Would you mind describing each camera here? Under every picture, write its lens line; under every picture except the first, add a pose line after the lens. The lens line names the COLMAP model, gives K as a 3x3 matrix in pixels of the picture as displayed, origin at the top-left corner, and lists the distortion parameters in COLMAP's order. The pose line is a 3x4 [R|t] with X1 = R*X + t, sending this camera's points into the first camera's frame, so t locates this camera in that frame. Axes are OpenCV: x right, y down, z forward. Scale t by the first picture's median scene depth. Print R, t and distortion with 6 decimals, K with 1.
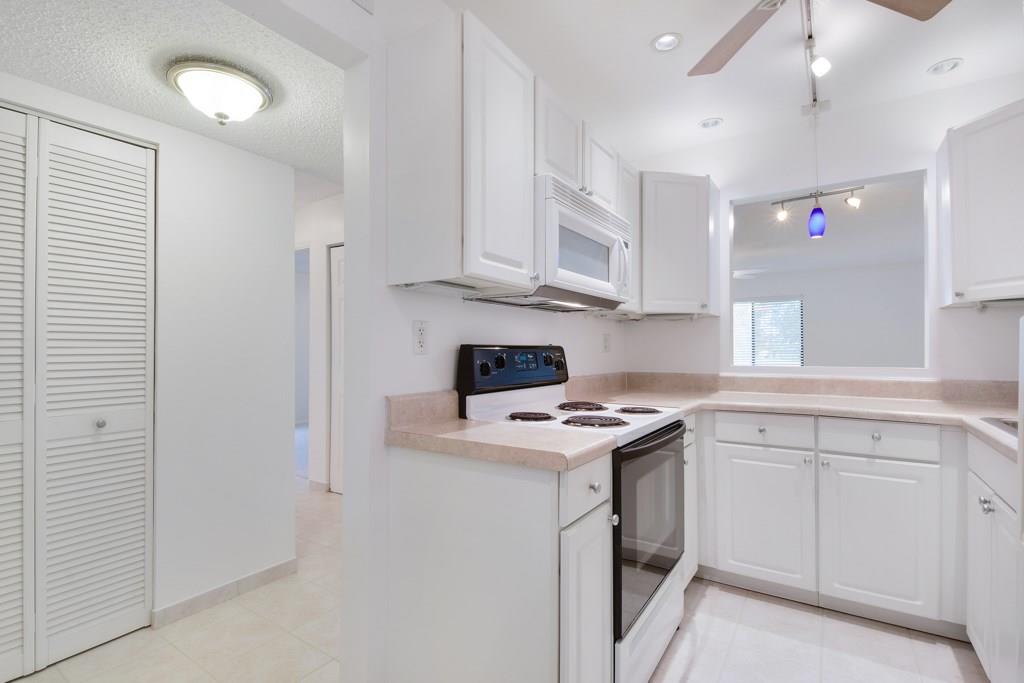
lens RADIAL K [[488.3, 0, 512.0], [0, 488.3, 341.5], [0, 0, 1]] dist [-0.000852, -0.000078]
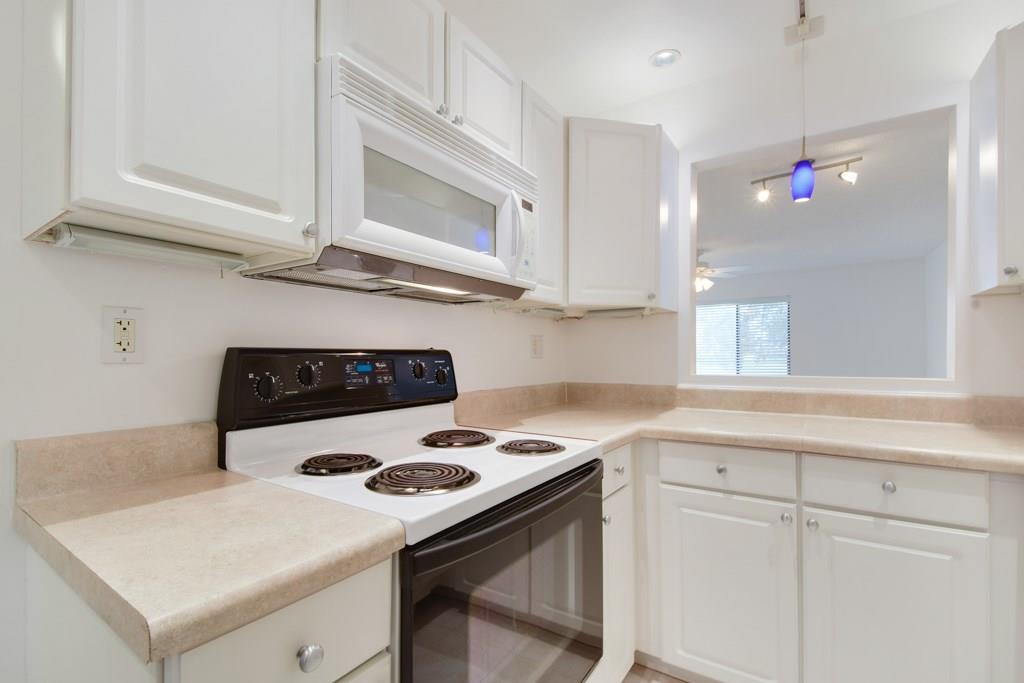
lens RADIAL K [[473.3, 0, 510.6], [0, 473.3, 350.5], [0, 0, 1]] dist [0.009984, -0.000267]
pose [[0.999998, -0.001803, 0.001260, 0.208162], [0.001793, 0.999965, 0.008230, 0.004196], [-0.001275, -0.008228, 0.999965, 0.319557]]
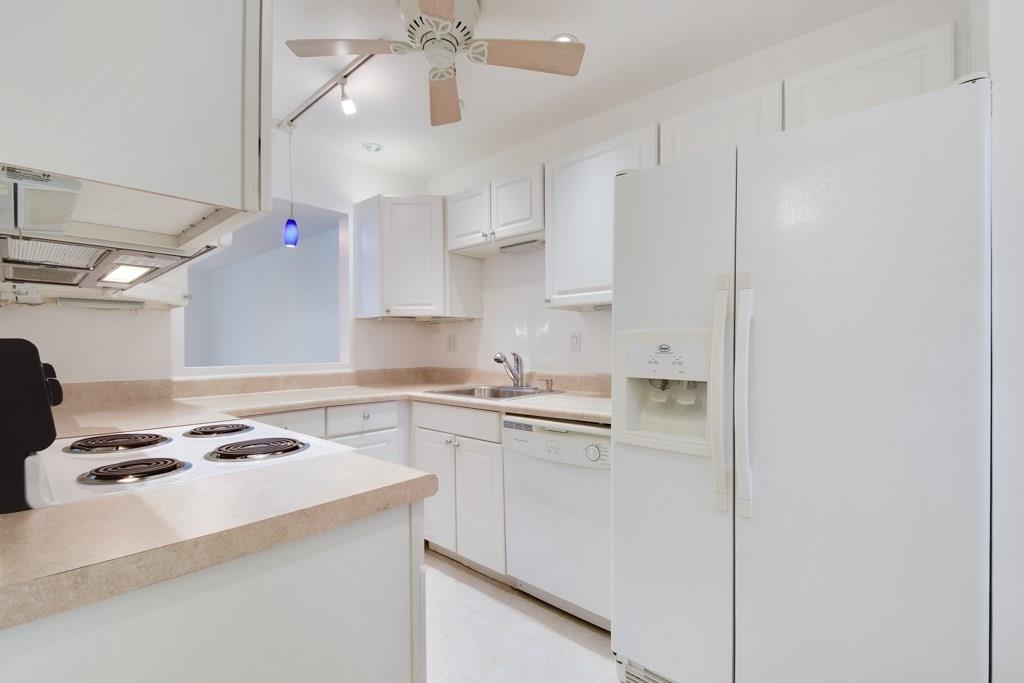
lens RADIAL K [[450.0, 0, 510.9], [0, 450.0, 349.0], [0, 0, 1]] dist [-0.000035, -0.000022]
pose [[0.148735, -0.004410, 0.988867, -0.335577], [-0.010234, 0.999930, 0.005999, 0.005484], [-0.988824, -0.011013, 0.148679, 0.401672]]
